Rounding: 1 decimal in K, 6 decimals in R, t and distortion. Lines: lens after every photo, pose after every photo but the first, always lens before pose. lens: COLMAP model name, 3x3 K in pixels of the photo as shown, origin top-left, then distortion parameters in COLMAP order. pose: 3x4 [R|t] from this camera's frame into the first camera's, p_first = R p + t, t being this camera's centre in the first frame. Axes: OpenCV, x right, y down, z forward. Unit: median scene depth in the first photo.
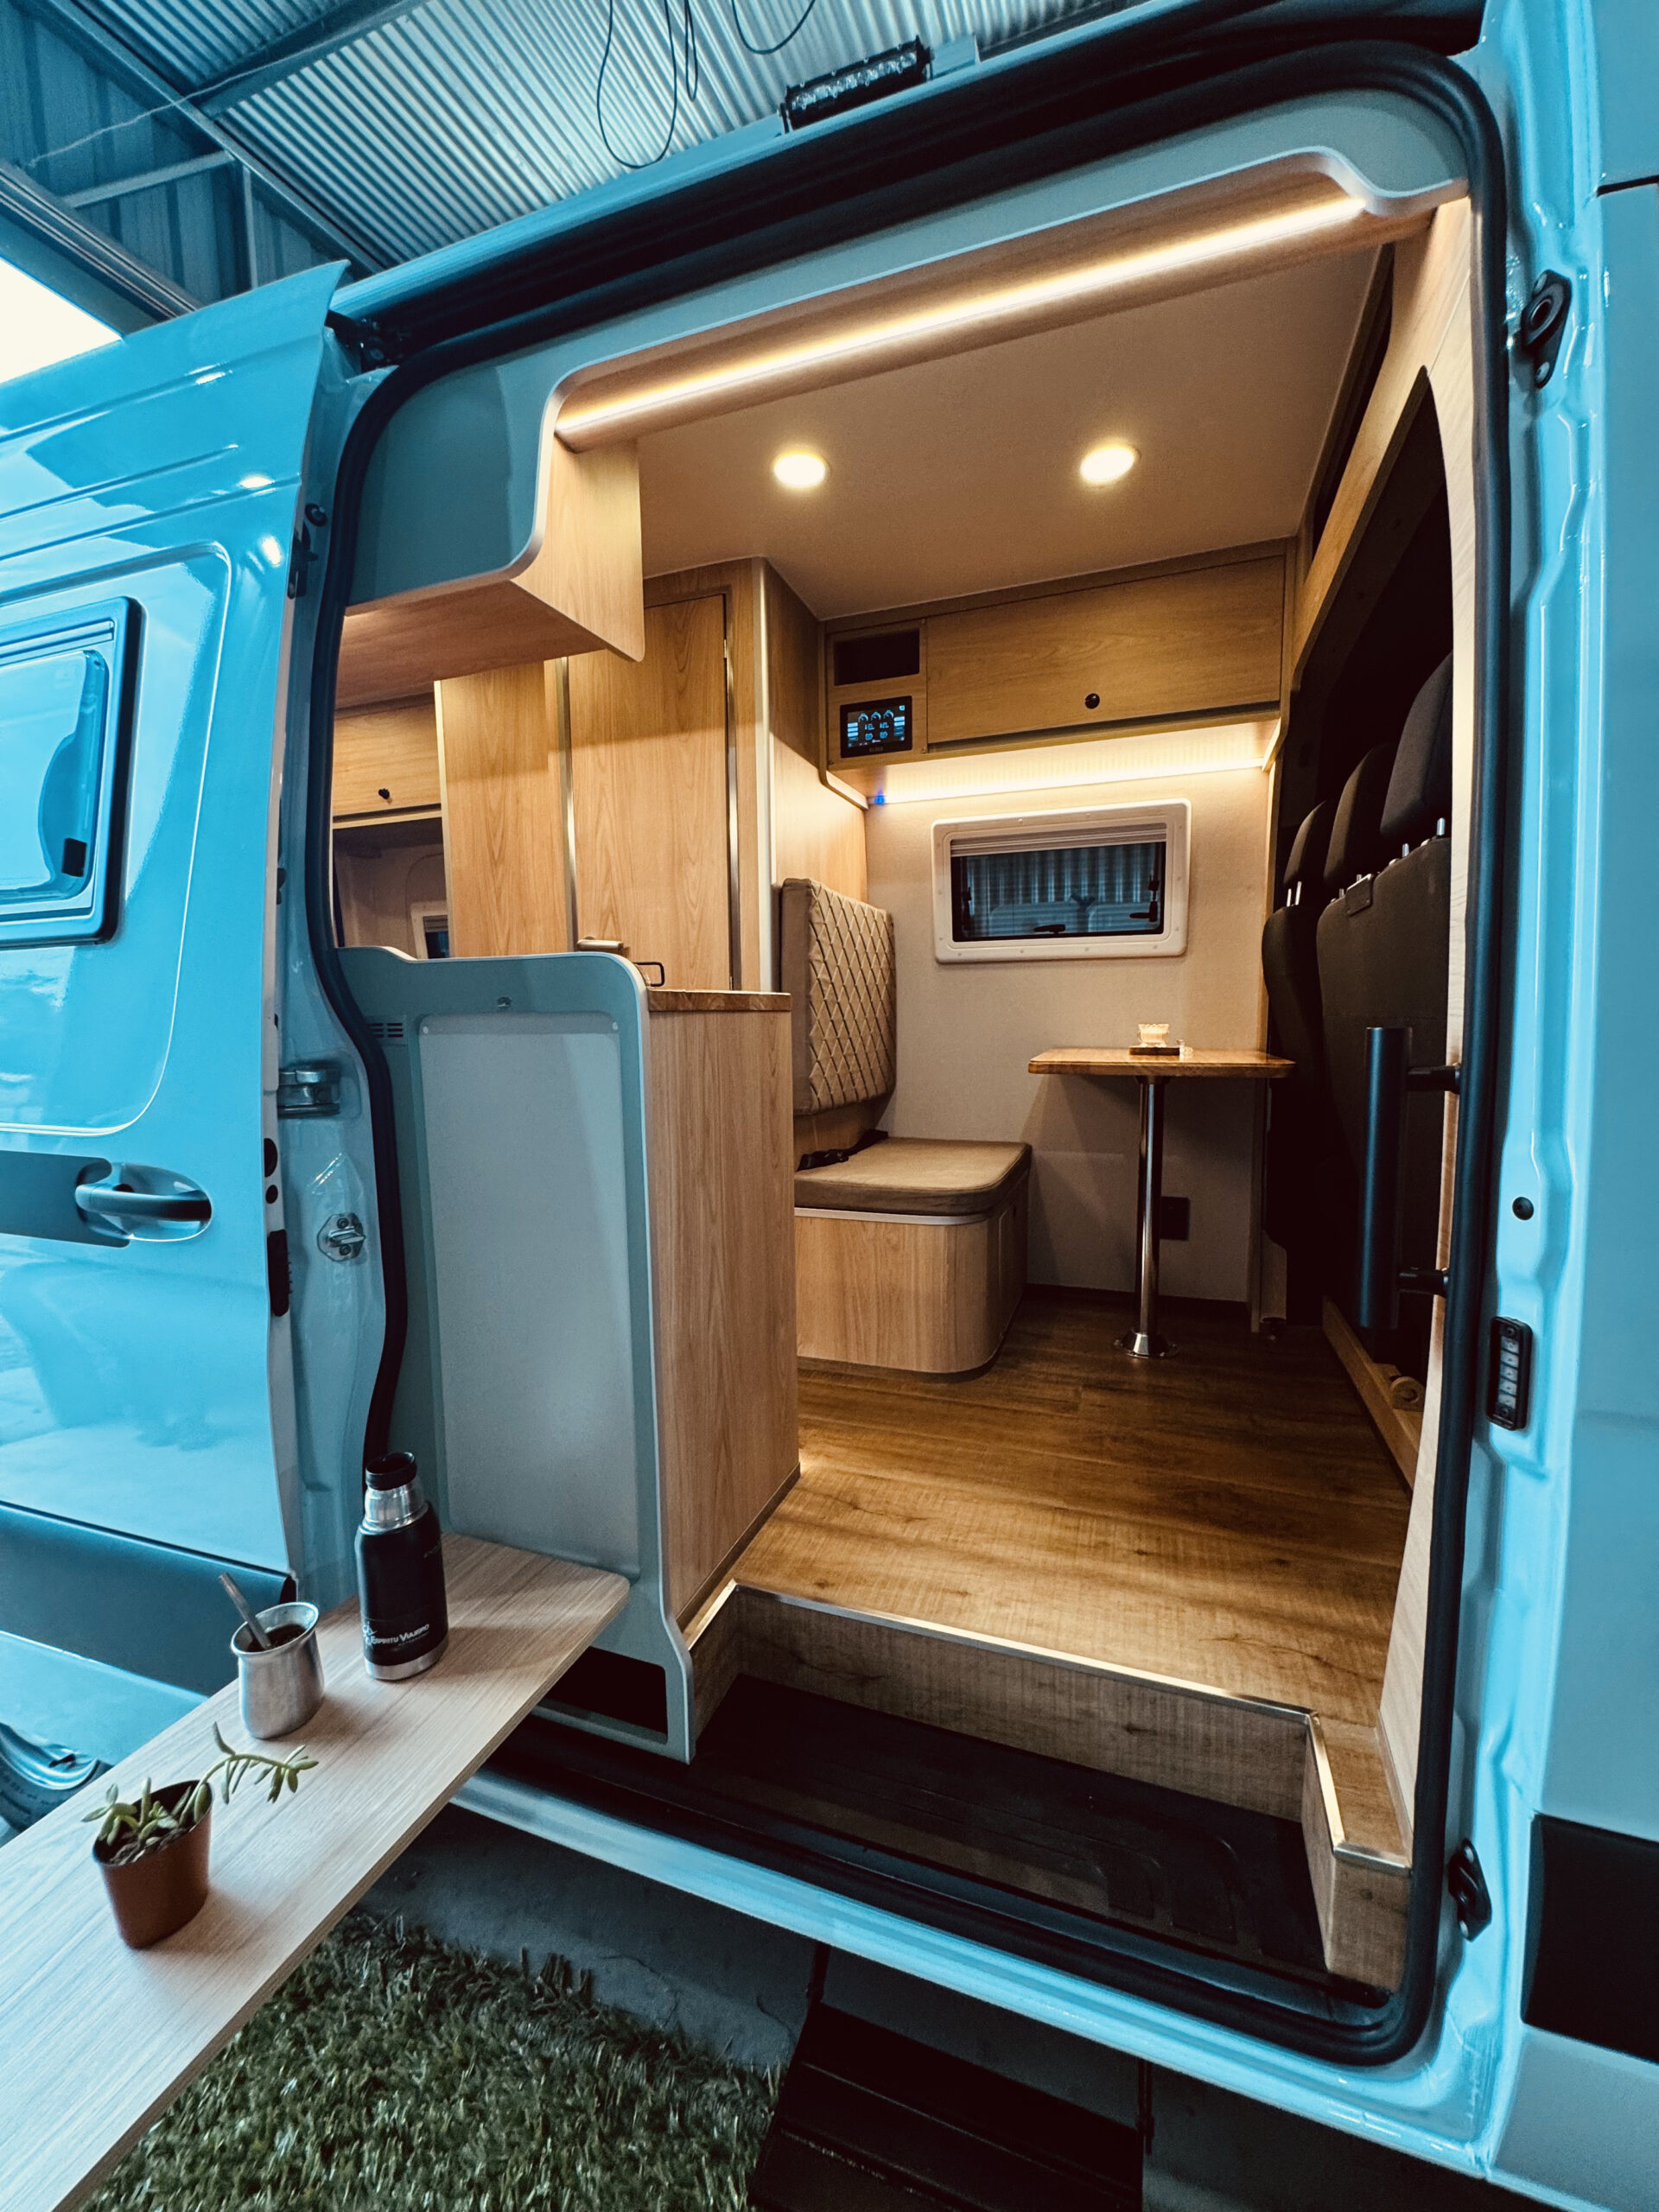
lens RADIAL K [[880.2, 0, 832.5], [0, 880.2, 1105.2], [0, 0, 1]] dist [0.000166, -0.000338]
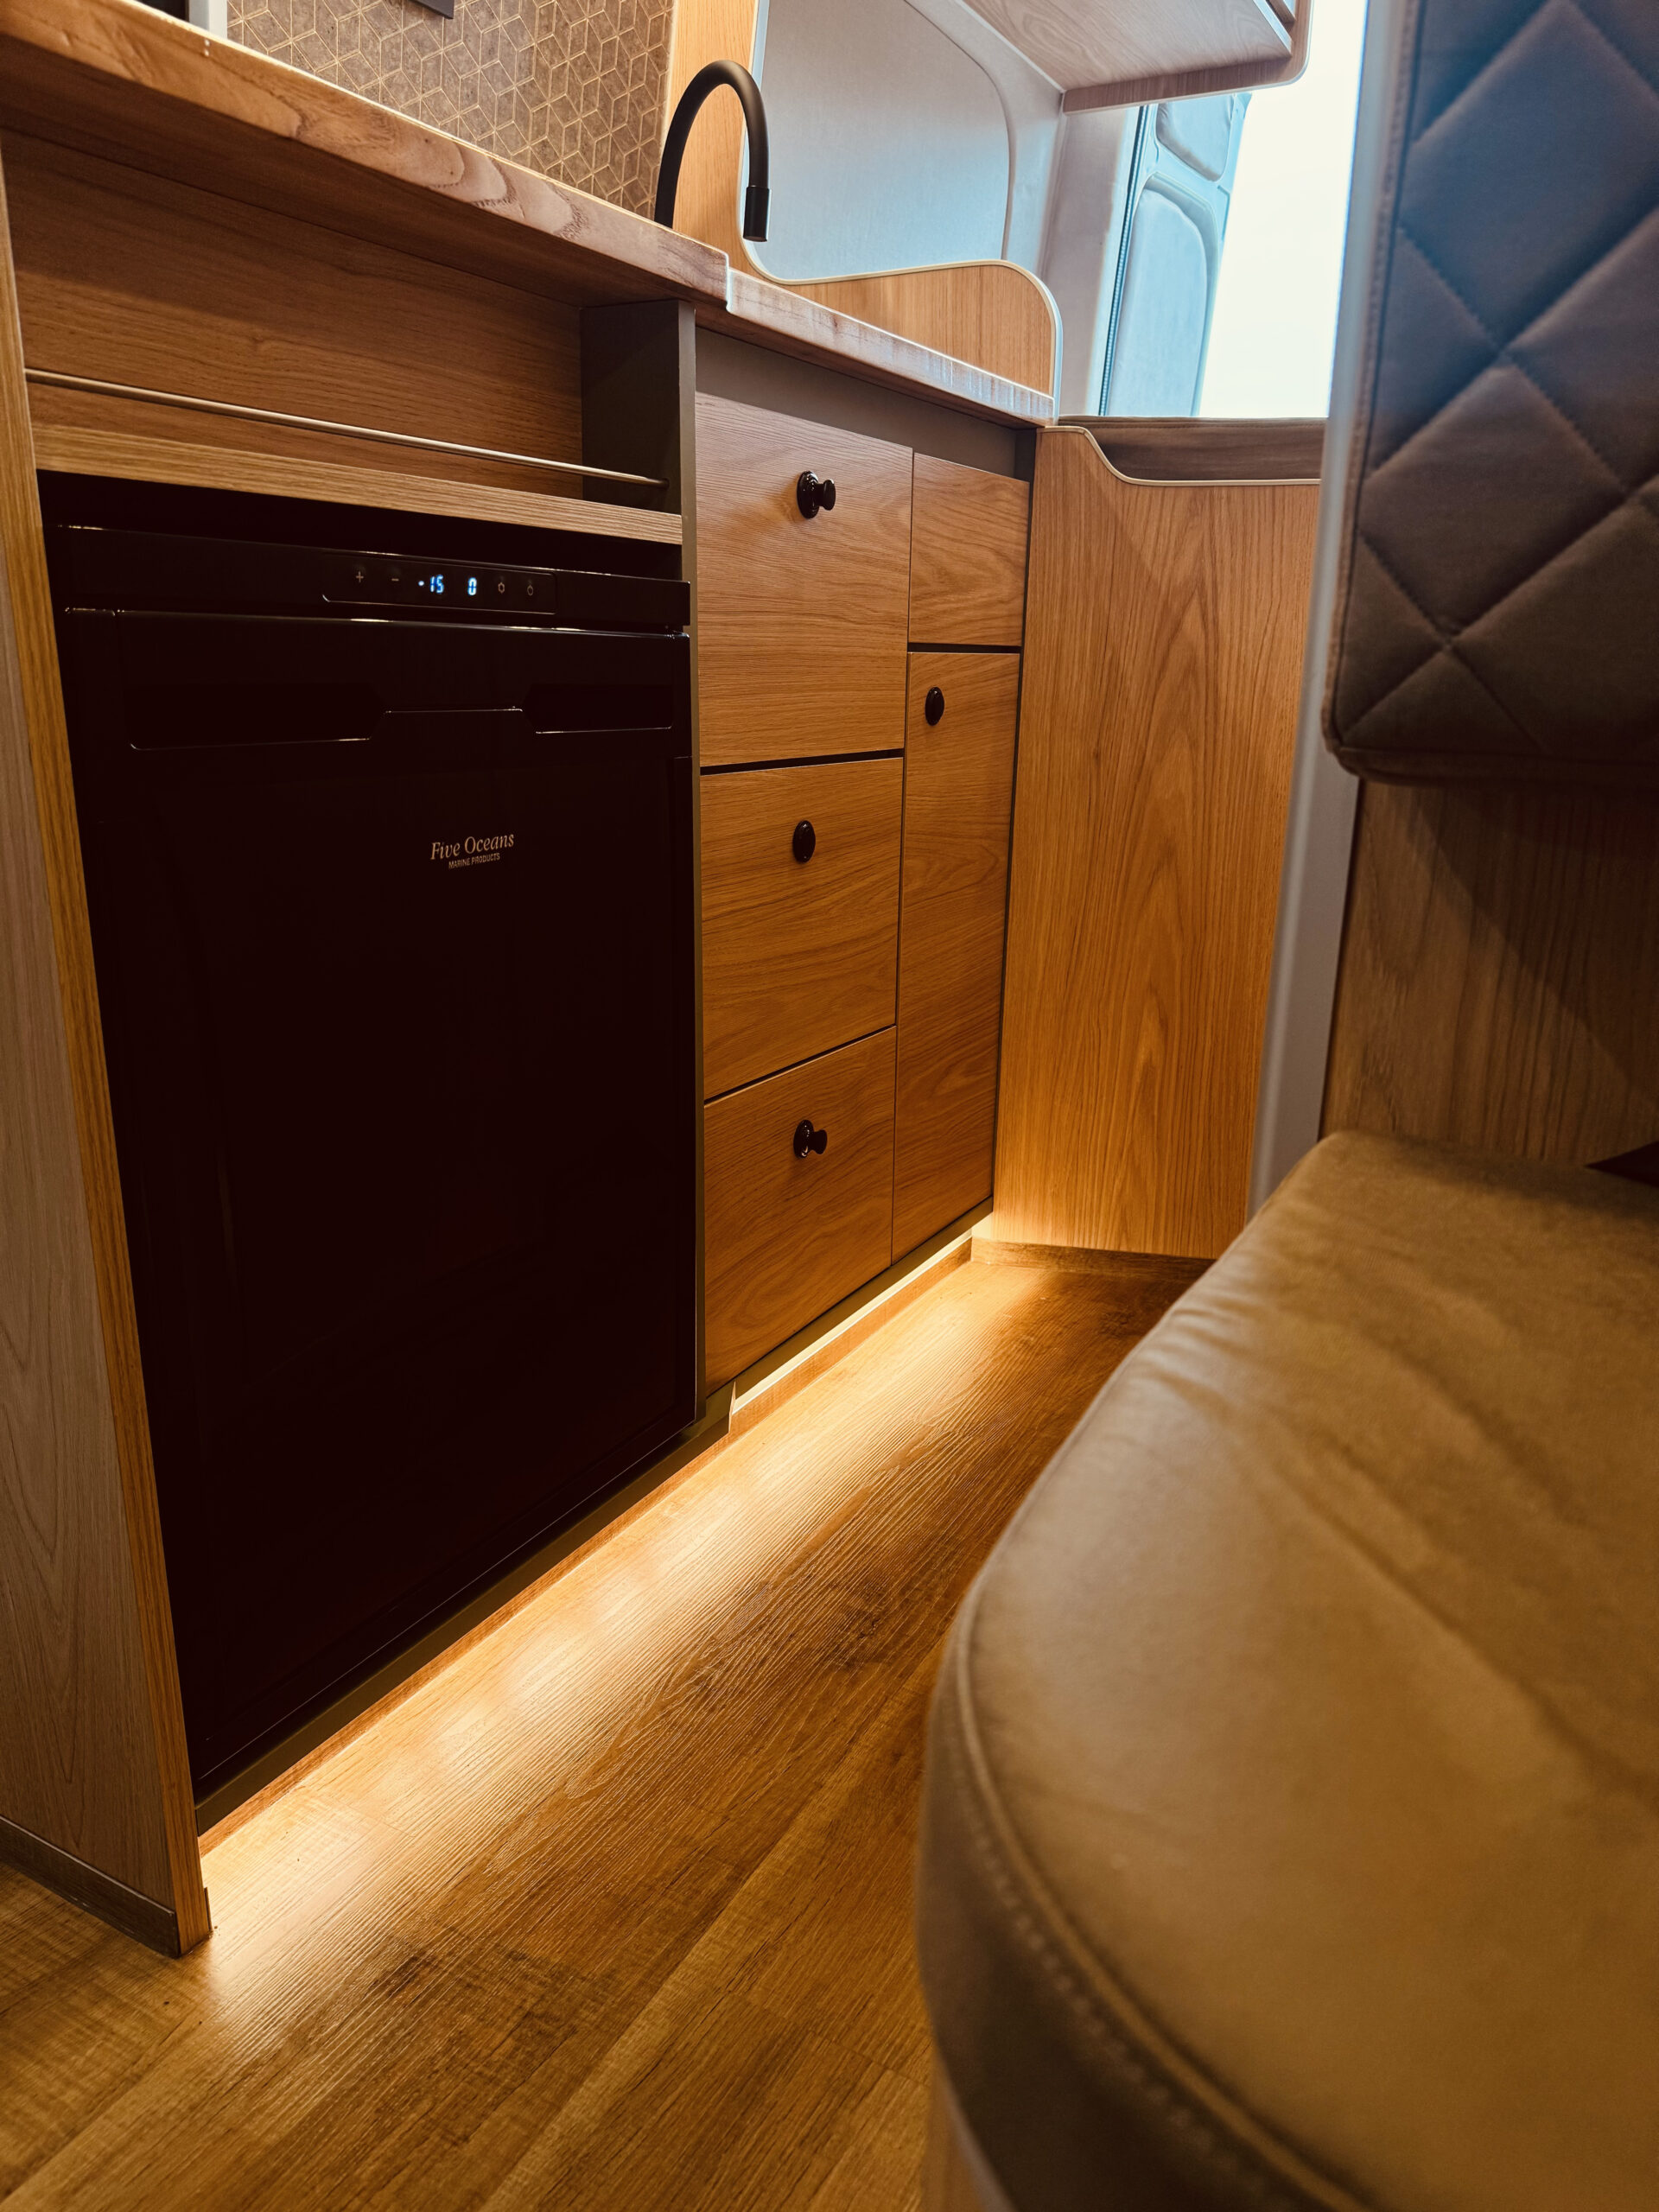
lens RADIAL K [[1565.0, 0, 822.4], [0, 1565.0, 1114.3], [0, 0, 1]] dist [0.107053, -0.155000]
pose [[-0.151309, 0.287580, -0.945729, 0.282129], [-0.118045, 0.944641, 0.306135, -0.004502], [0.981413, 0.157960, -0.108985, 1.039338]]
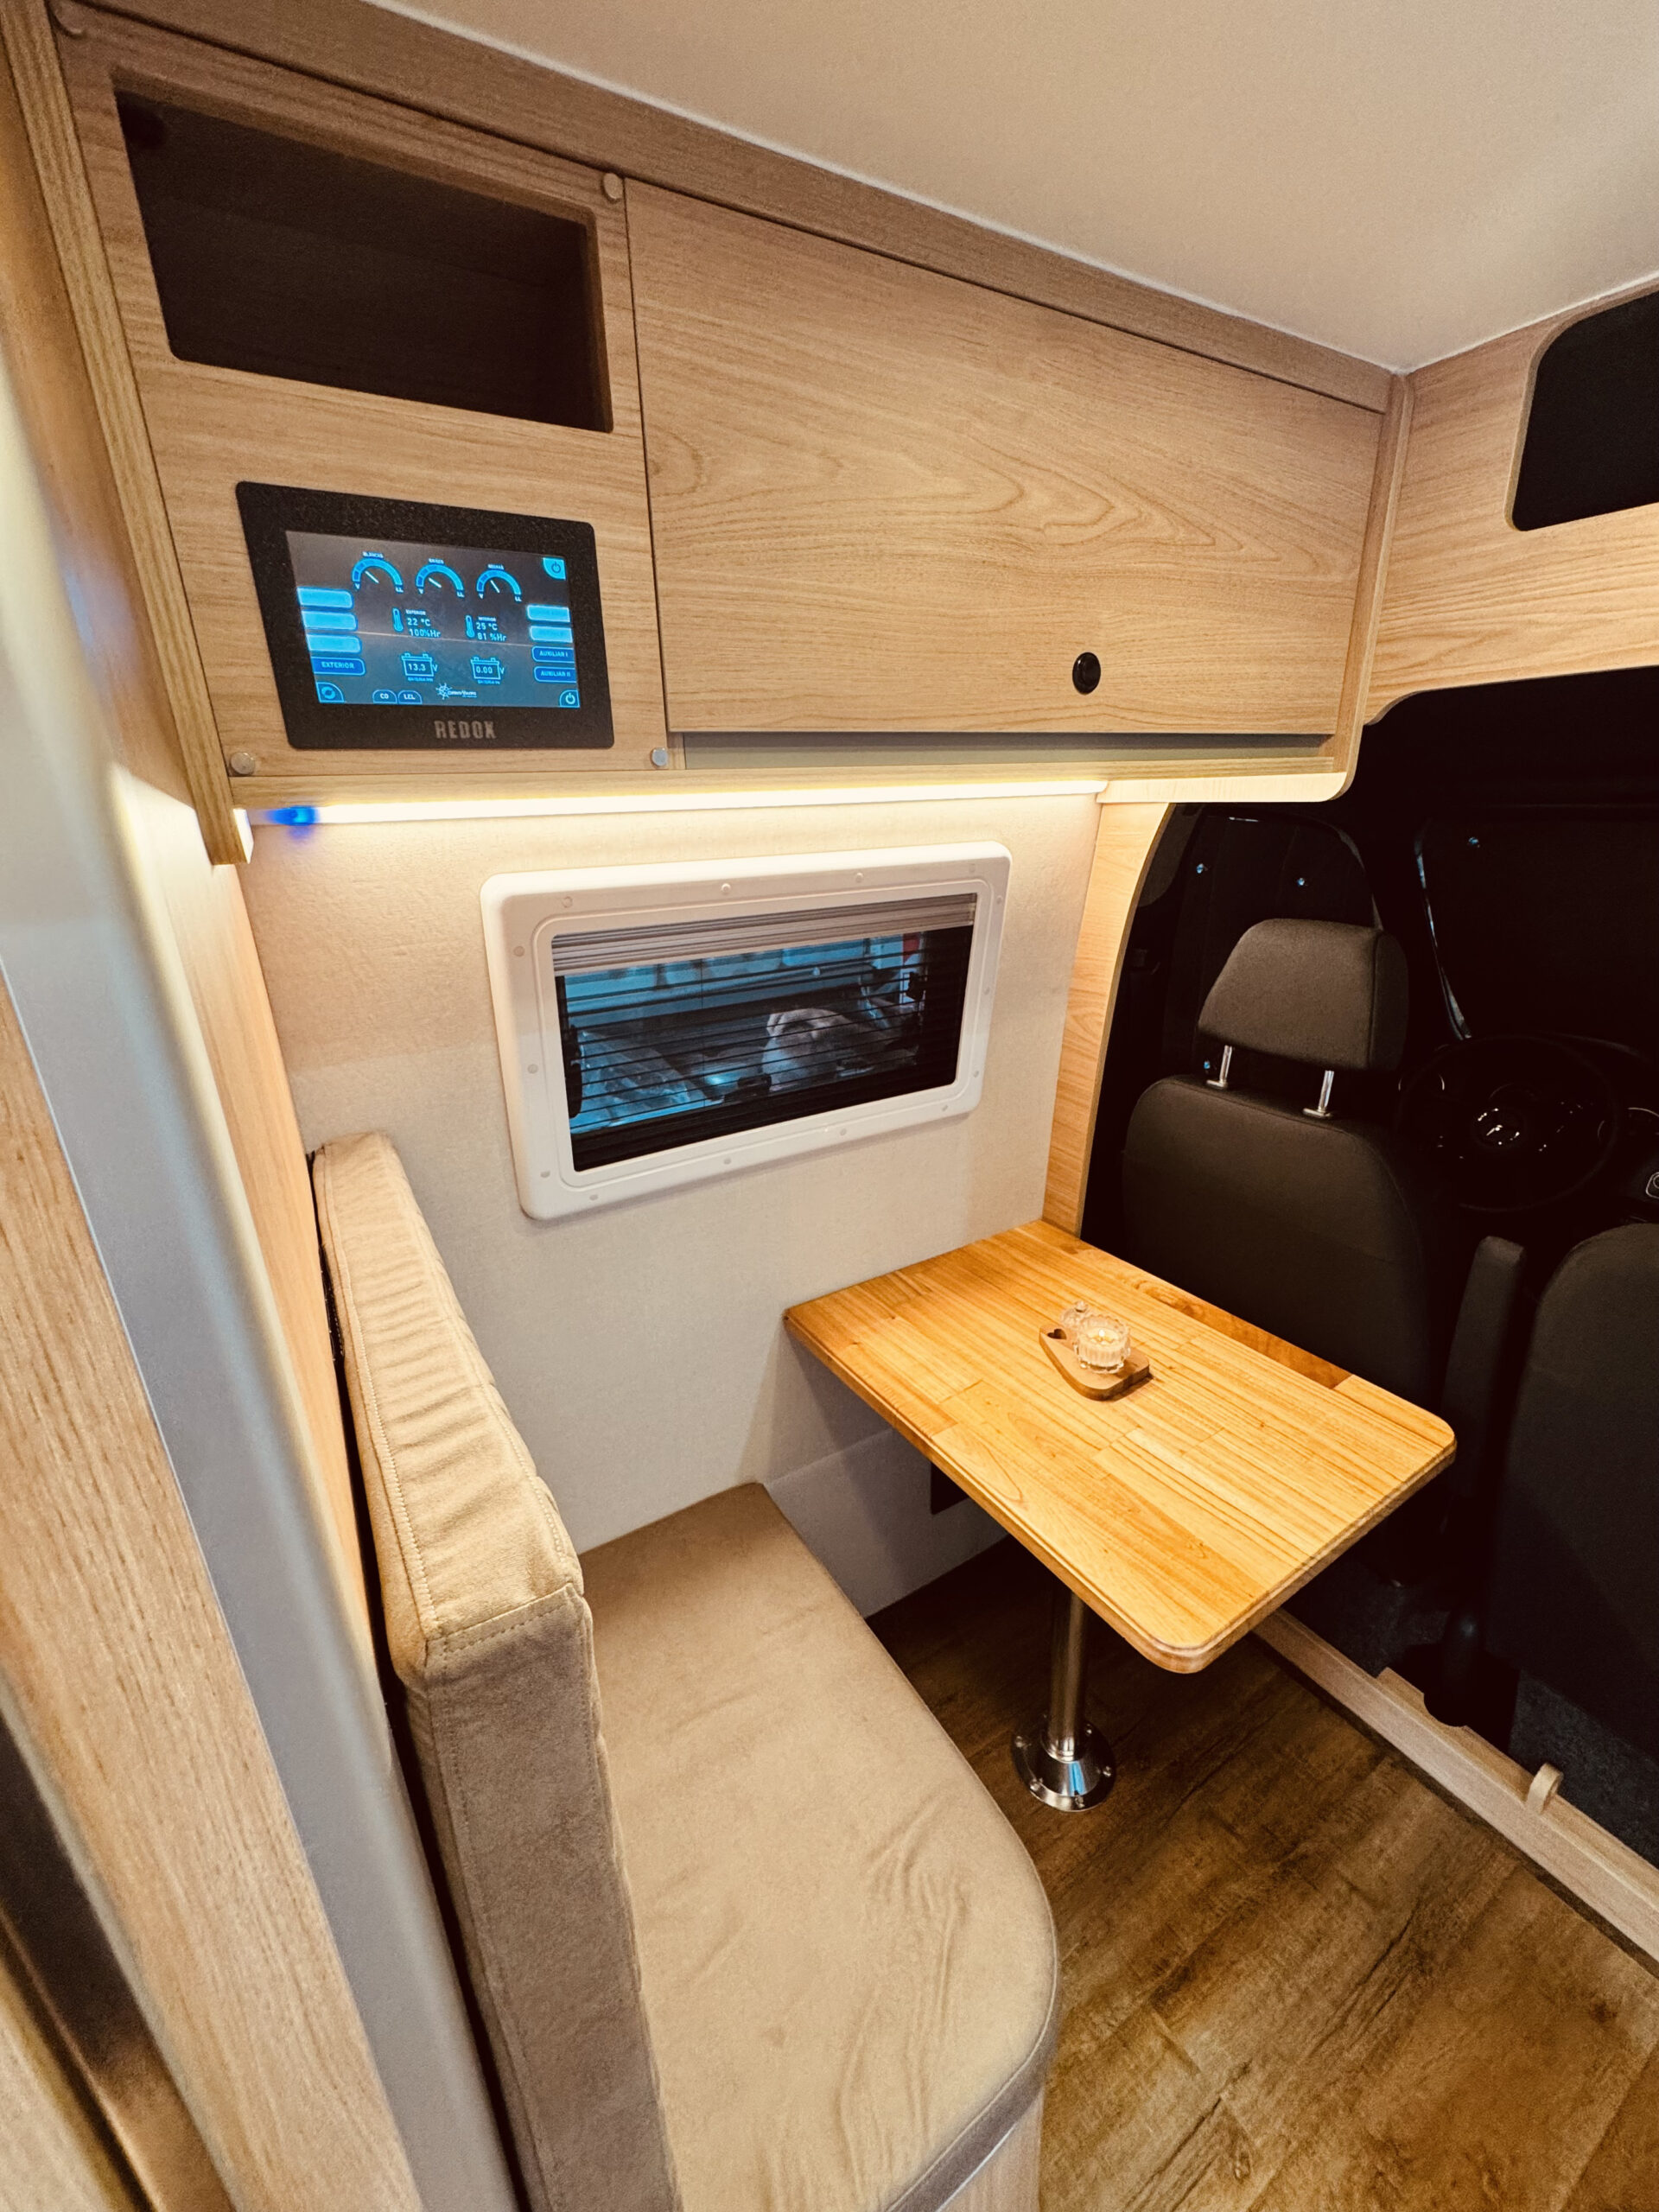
lens RADIAL K [[886.8, 0, 829.5], [0, 886.8, 1106.0], [0, 0, 1]] dist [-0.002877, 0.000453]
pose [[0.622779, -0.264394, 0.736371, -0.112810], [0.106297, 0.961038, 0.255161, -0.422596], [-0.775144, -0.080635, 0.626618, 0.903318]]
